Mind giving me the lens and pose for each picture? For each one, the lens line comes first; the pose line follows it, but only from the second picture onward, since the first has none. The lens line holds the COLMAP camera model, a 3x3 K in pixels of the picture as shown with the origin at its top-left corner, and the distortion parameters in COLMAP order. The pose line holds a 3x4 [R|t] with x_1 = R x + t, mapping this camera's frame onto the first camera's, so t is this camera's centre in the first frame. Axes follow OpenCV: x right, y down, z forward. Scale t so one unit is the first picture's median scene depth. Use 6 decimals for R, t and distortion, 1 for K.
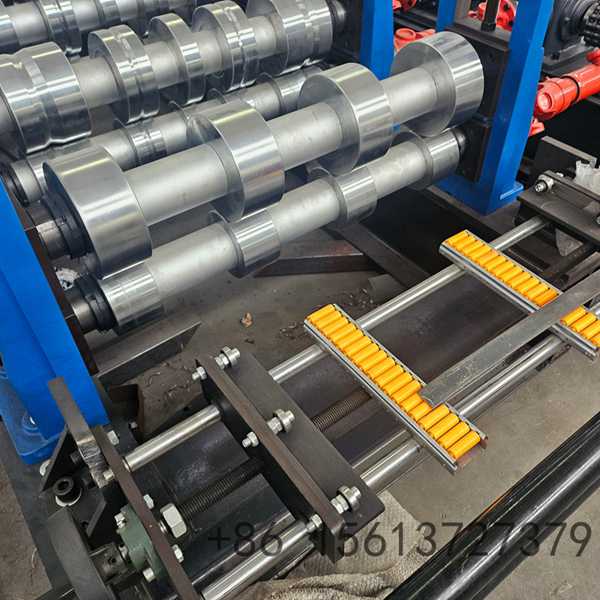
lens RADIAL K [[575.7, 0, 300.0], [0, 575.7, 300.0], [0, 0, 1]] dist [0.026338, -0.004905]
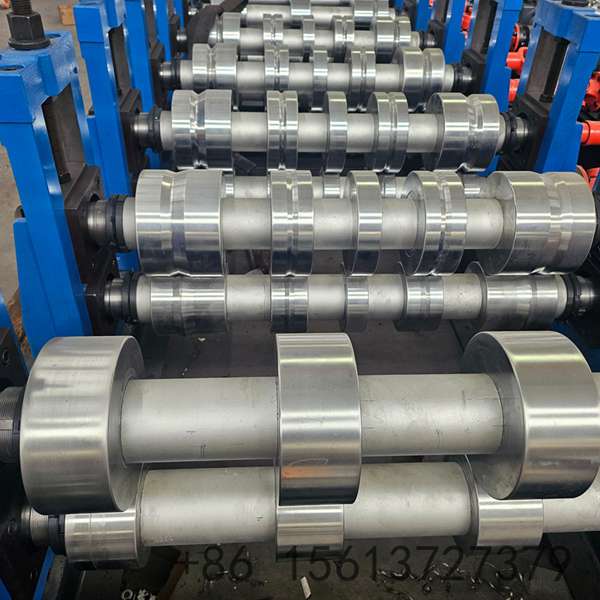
lens RADIAL K [[575.7, 0, 300.0], [0, 575.7, 300.0], [0, 0, 1]] dist [0.026338, -0.004905]
pose [[0.833114, 0.353108, -0.425718, 0.086270], [-0.410053, 0.910852, -0.046959, -0.241302], [0.371184, 0.213689, 0.903637, 0.280604]]
